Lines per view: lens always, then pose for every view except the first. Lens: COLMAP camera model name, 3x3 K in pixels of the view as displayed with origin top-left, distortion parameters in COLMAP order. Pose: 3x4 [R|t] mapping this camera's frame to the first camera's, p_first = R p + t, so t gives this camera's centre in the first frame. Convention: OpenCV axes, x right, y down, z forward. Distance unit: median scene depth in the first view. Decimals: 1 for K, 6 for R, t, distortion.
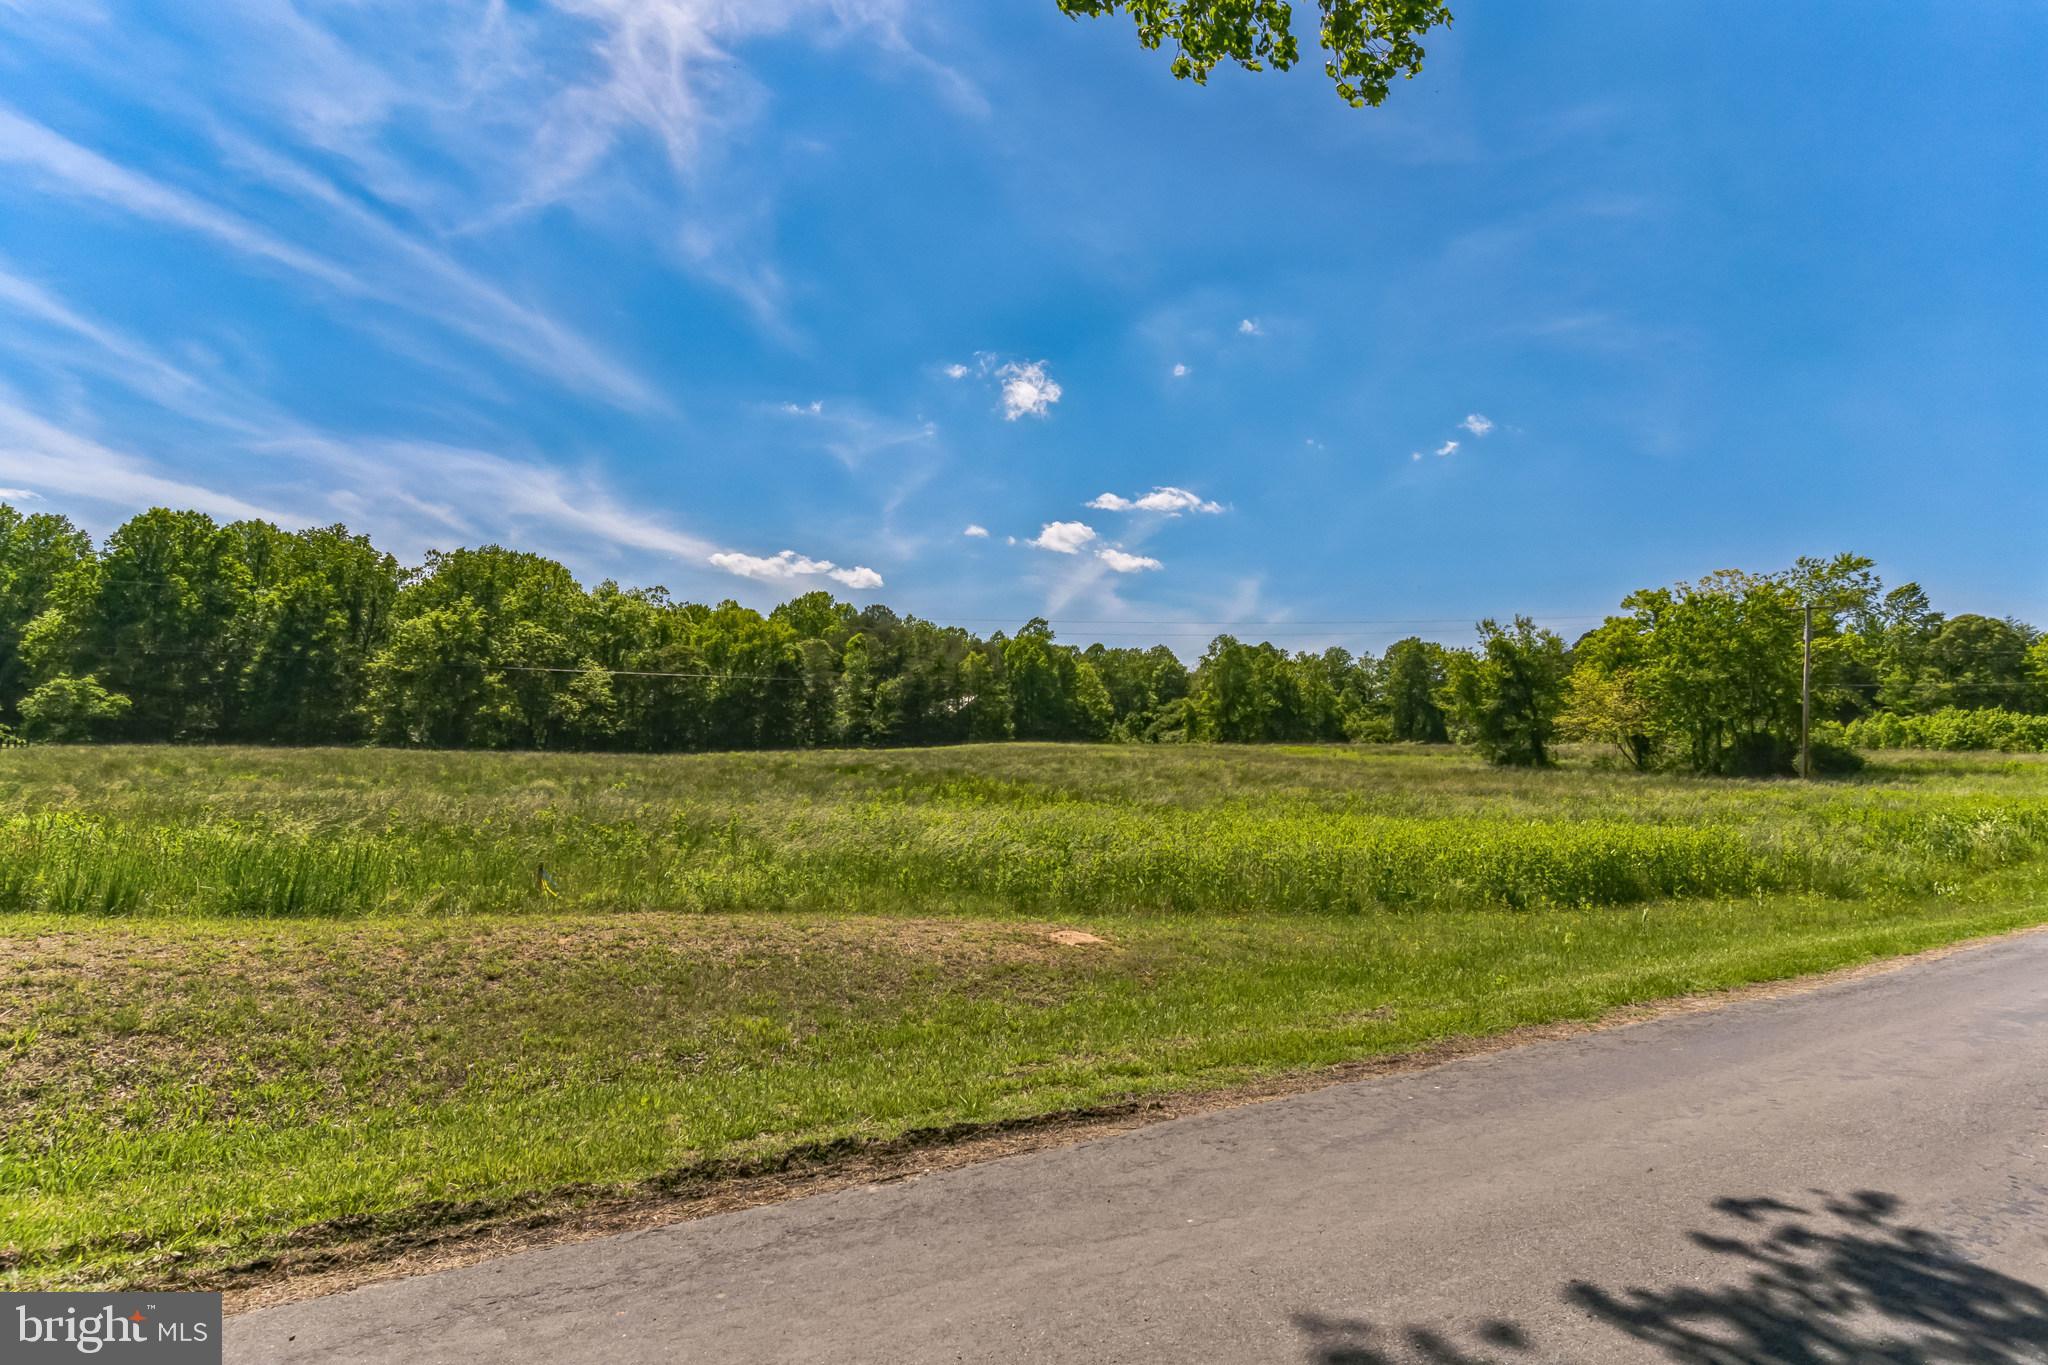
lens RADIAL K [[999.8, 0, 1009.9], [0, 999.8, 676.2], [0, 0, 1]] dist [0.013348, -0.001974]
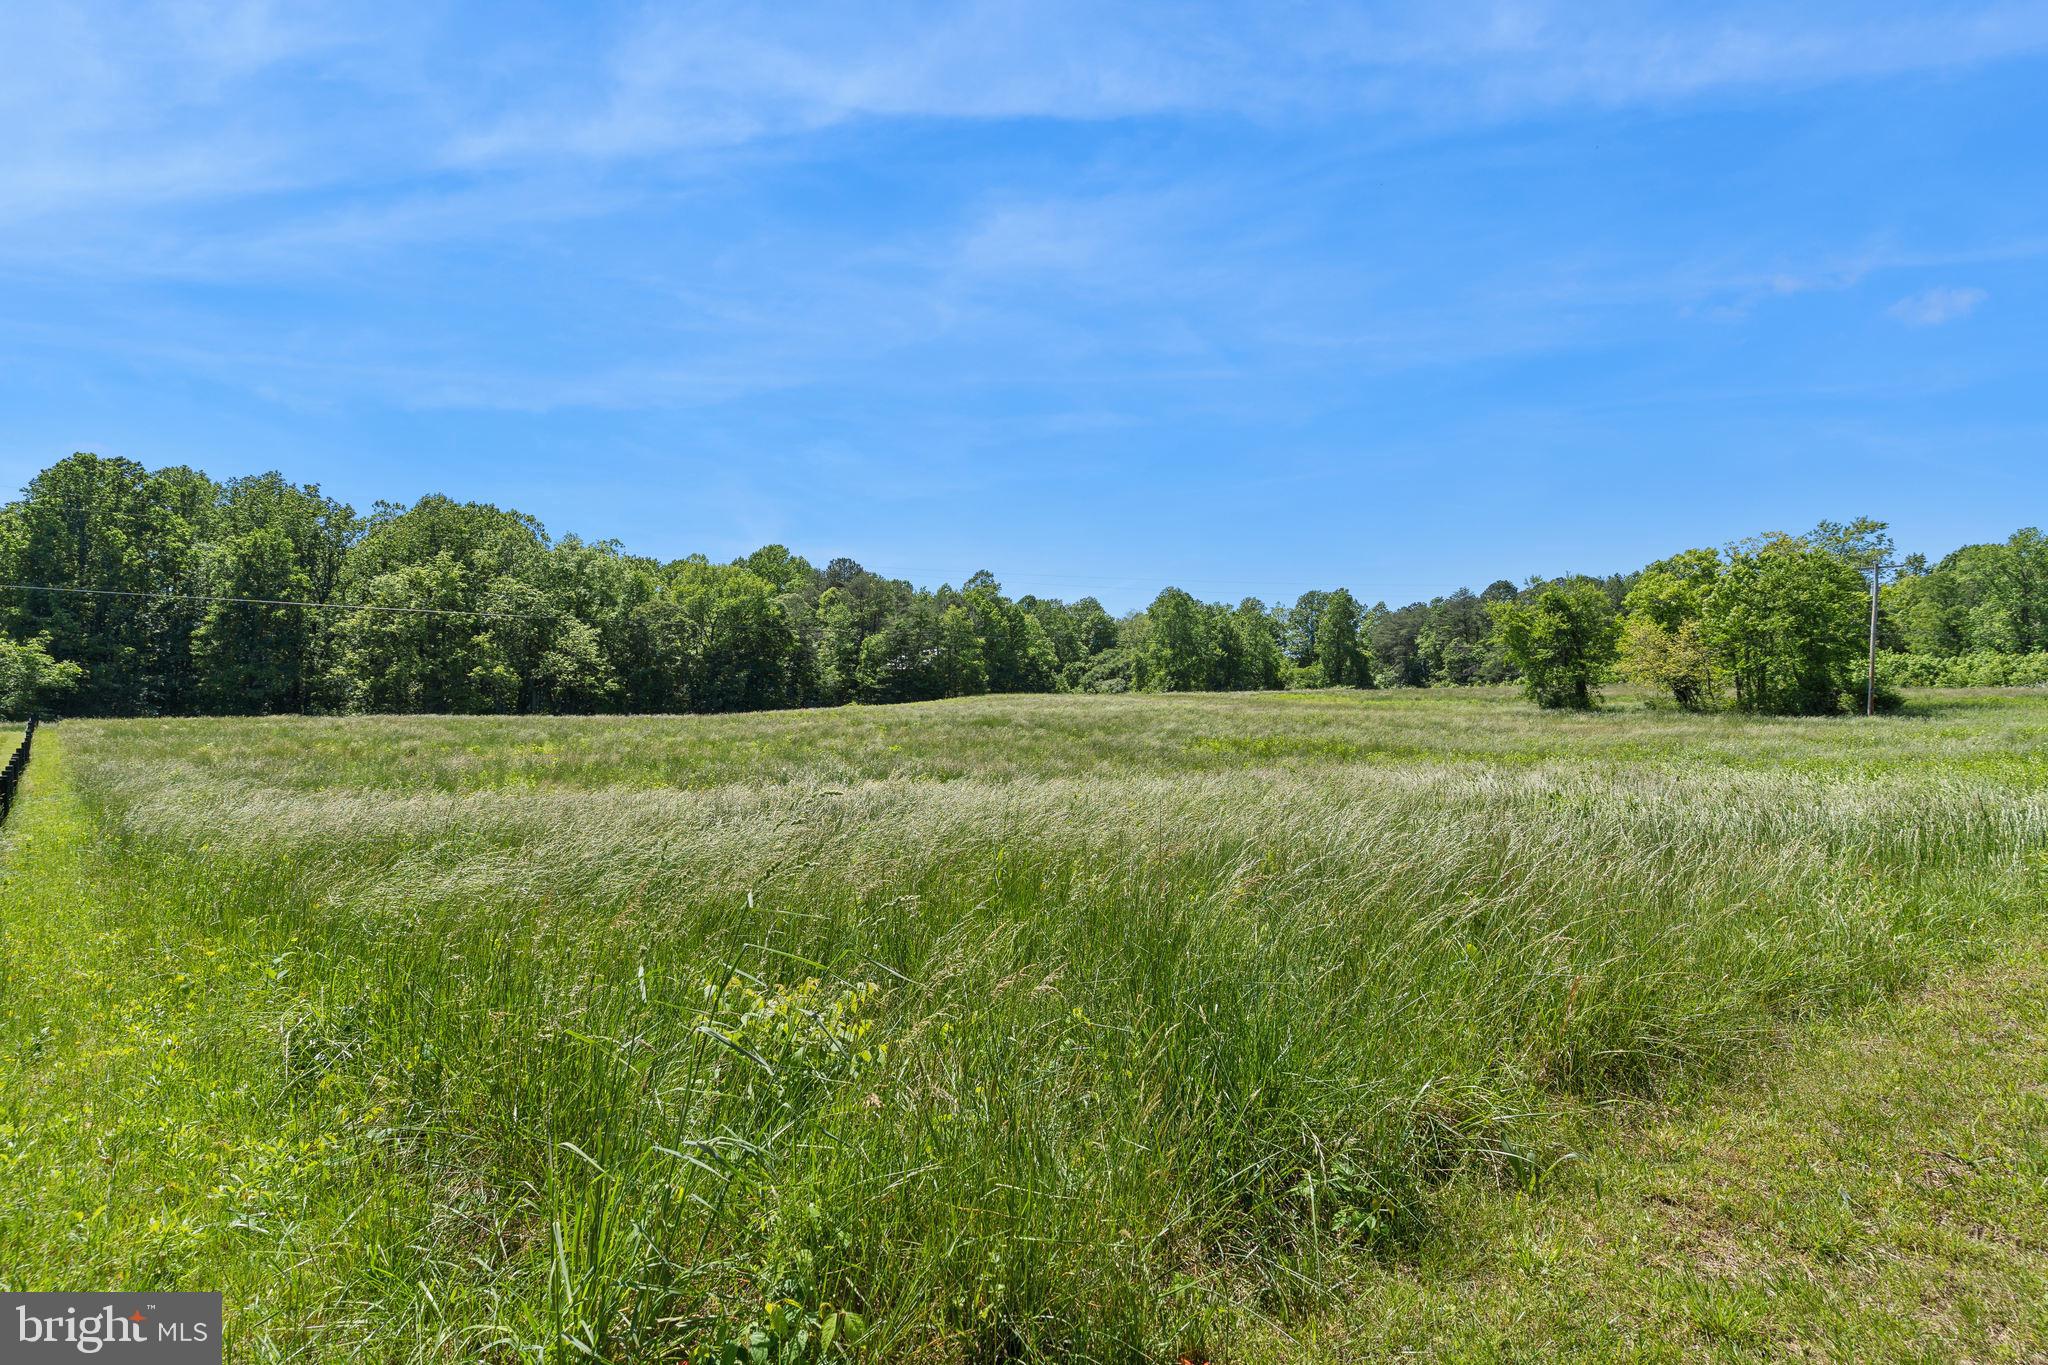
lens RADIAL K [[999.8, 0, 1003.5], [0, 999.8, 672.6], [0, 0, 1]] dist [0.013348, -0.001974]
pose [[0.990938, -0.016334, 0.133325, -0.129826], [0.010125, 0.998838, 0.047114, -0.004484], [-0.133940, -0.045338, 0.989952, -0.004532]]
